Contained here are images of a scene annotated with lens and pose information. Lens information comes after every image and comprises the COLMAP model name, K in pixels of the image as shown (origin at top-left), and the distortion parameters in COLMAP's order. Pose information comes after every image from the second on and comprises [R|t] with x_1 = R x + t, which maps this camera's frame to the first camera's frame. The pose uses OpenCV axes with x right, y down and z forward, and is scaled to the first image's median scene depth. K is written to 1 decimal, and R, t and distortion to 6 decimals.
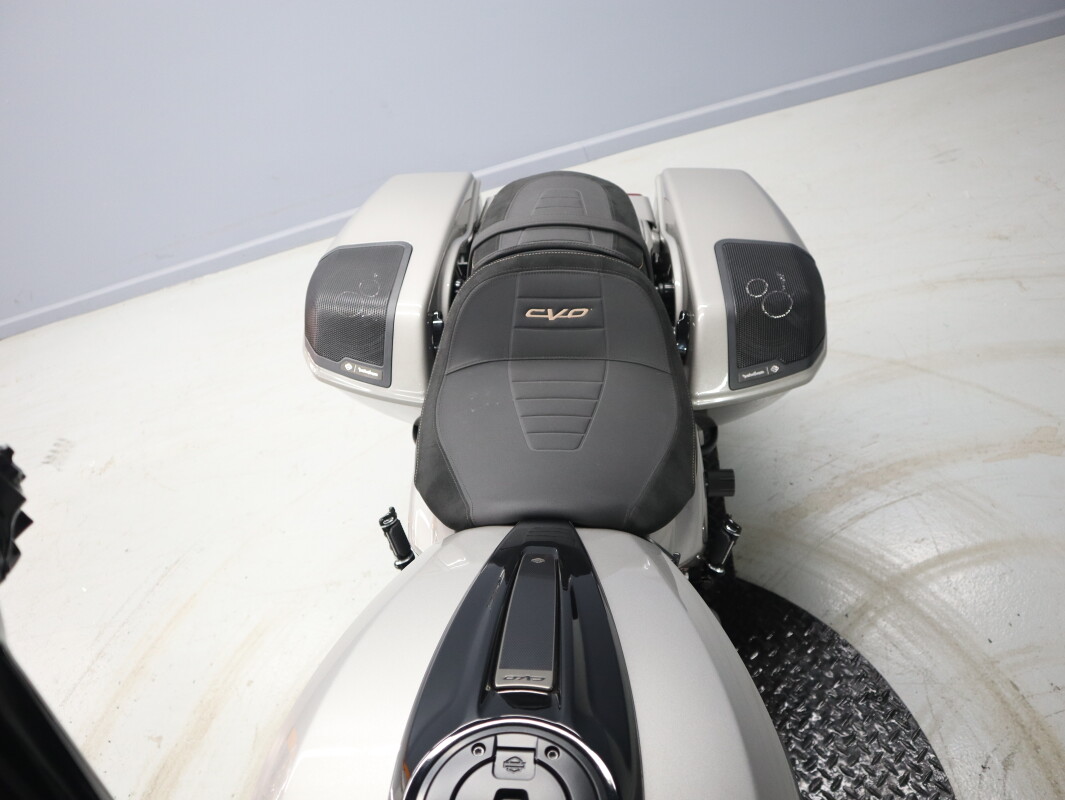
lens RADIAL K [[834.3, 0, 531.1], [0, 834.3, 395.9], [0, 0, 1]] dist [-0.130136, 0.093006]
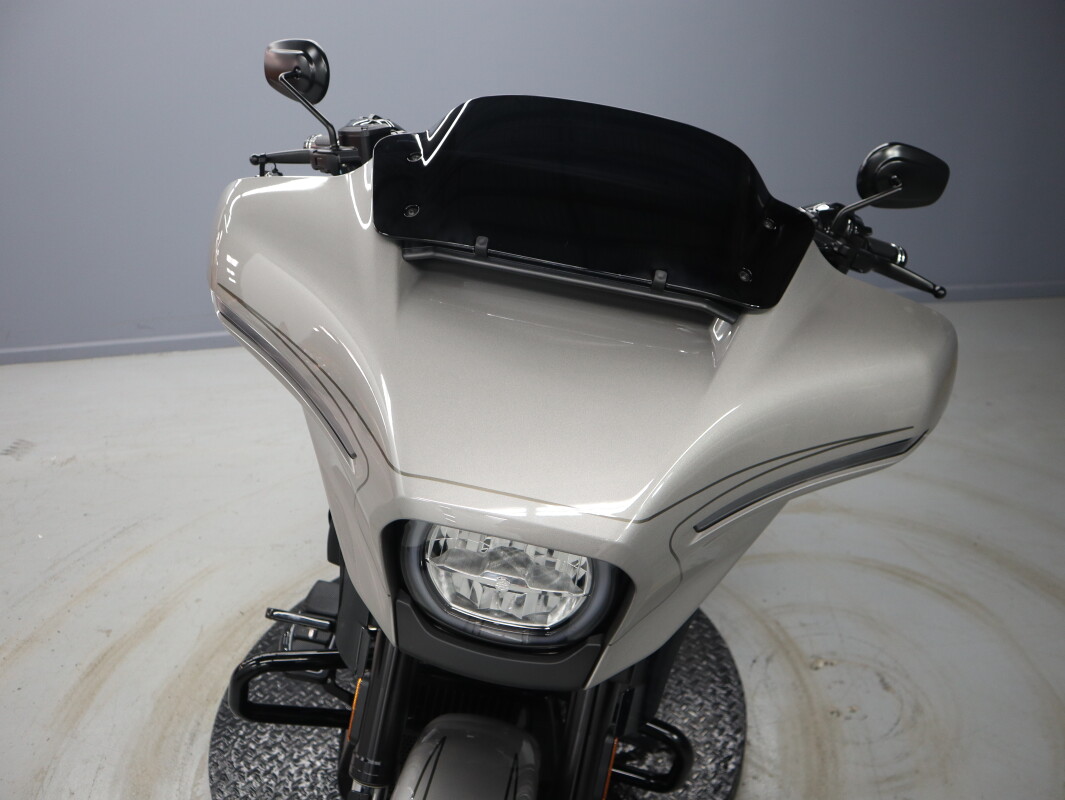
lens RADIAL K [[829.4, 0, 529.0], [0, 829.4, 402.1], [0, 0, 1]] dist [-0.116371, 0.074680]
pose [[0.967646, 0.208473, 0.142125, -0.095825], [-0.154919, 0.935520, -0.317495, 0.362189], [-0.199150, 0.285205, 0.937549, -0.300260]]
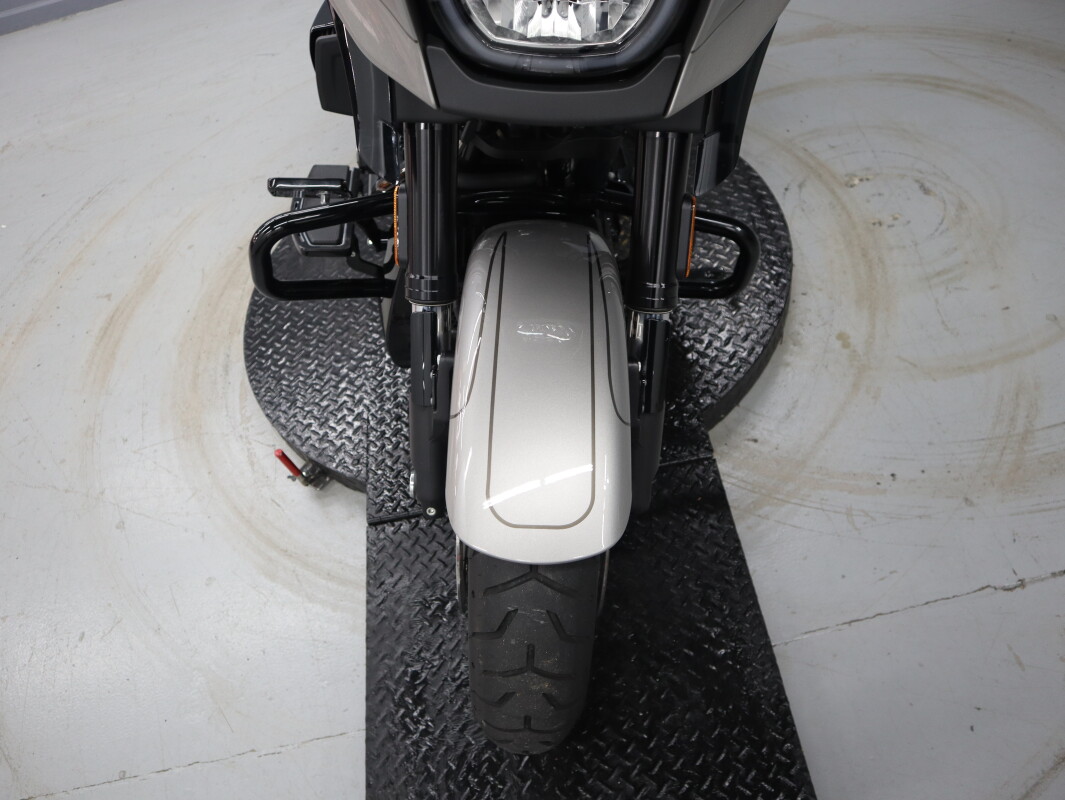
lens RADIAL K [[829.4, 0, 529.0], [0, 829.4, 402.1], [0, 0, 1]] dist [-0.116371, 0.074680]
pose [[0.978713, -0.038276, 0.201635, -0.112528], [0.021846, 0.996303, 0.083087, 0.458047], [-0.204070, -0.076913, 0.975930, -0.212082]]
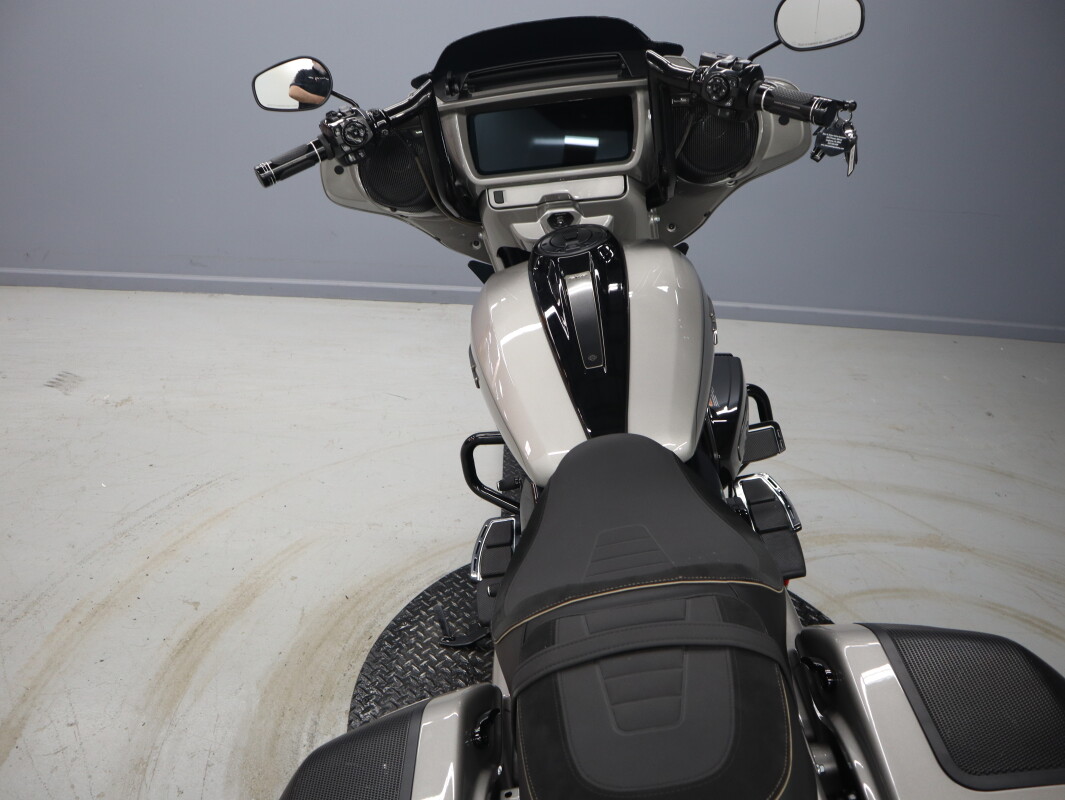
lens RADIAL K [[829.4, 0, 529.0], [0, 829.4, 402.1], [0, 0, 1]] dist [-0.116371, 0.074680]
pose [[0.929048, 0.315067, 0.193915, -0.320425], [-0.248920, 0.920110, -0.302386, 0.367223], [-0.273694, 0.232661, 0.933252, -0.166282]]
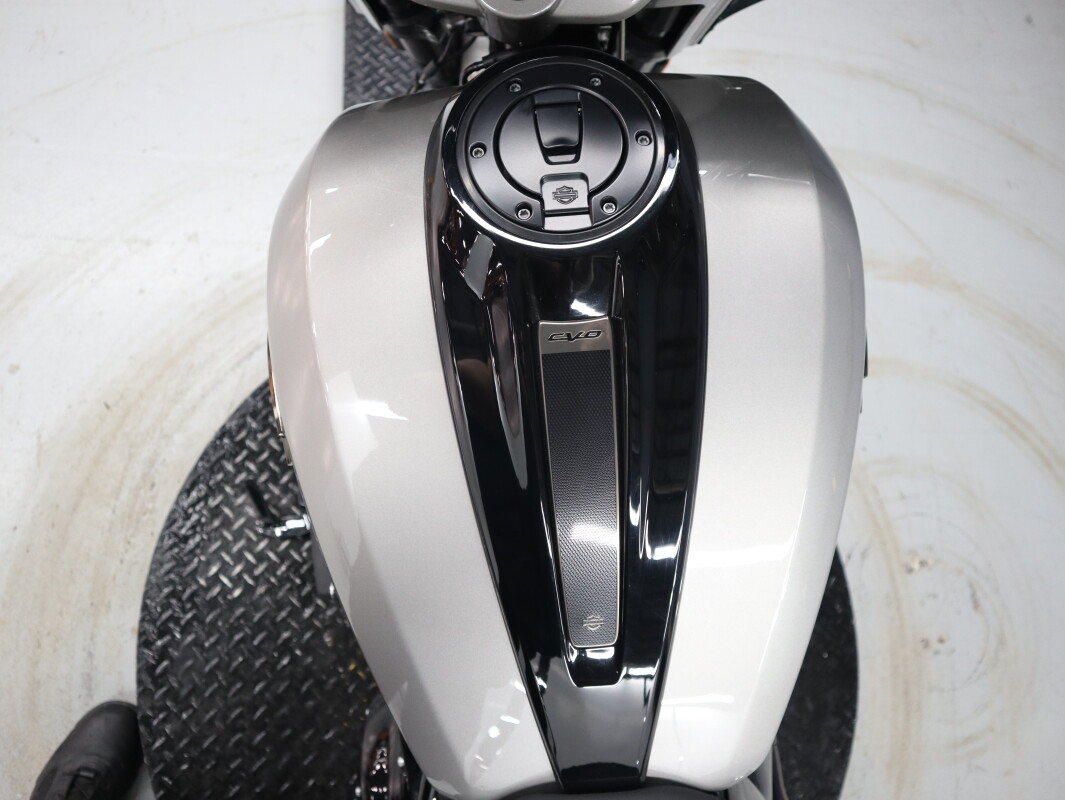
lens RADIAL K [[829.4, 0, 529.0], [0, 829.4, 402.1], [0, 0, 1]] dist [-0.116371, 0.074680]
pose [[0.841399, 0.092958, 0.532360, -0.317460], [-0.320968, 0.878486, 0.353895, -0.005623], [-0.434773, -0.468638, 0.768993, 0.251306]]
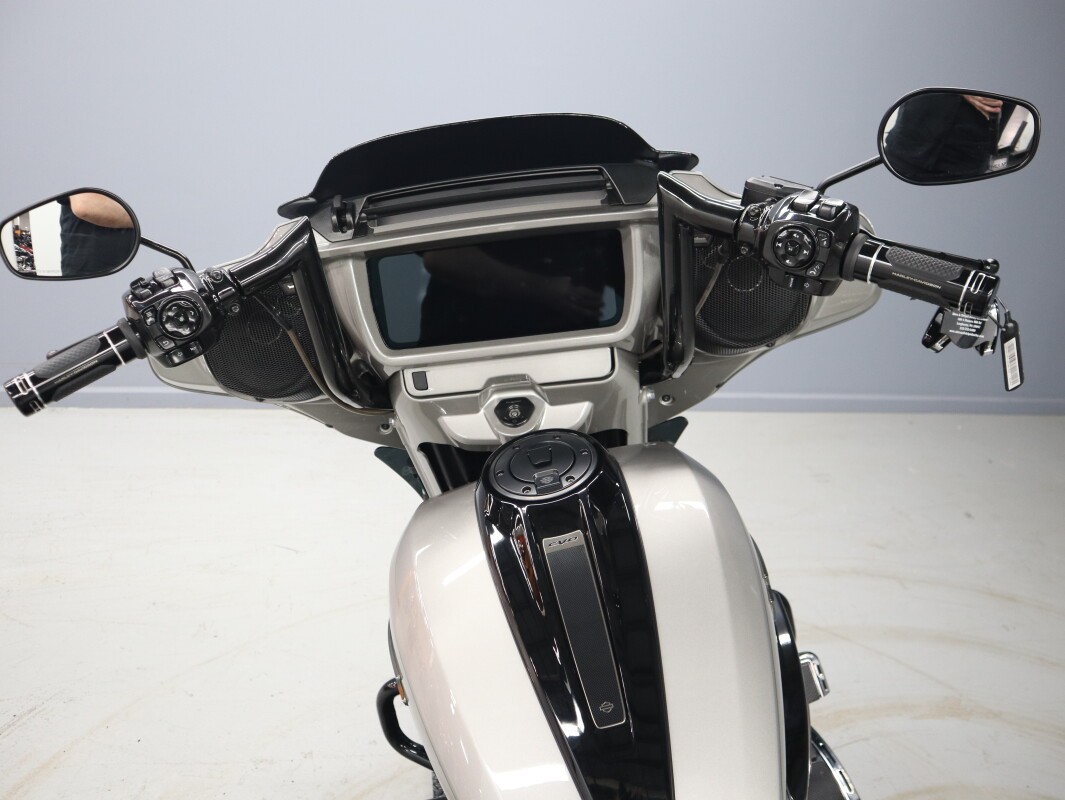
lens RADIAL K [[829.4, 0, 529.0], [0, 829.4, 402.1], [0, 0, 1]] dist [-0.116371, 0.074680]
pose [[0.913143, 0.281611, 0.294730, -0.343251], [-0.164376, 0.916002, -0.365951, 0.148477], [-0.373030, 0.285719, 0.882731, 0.049492]]
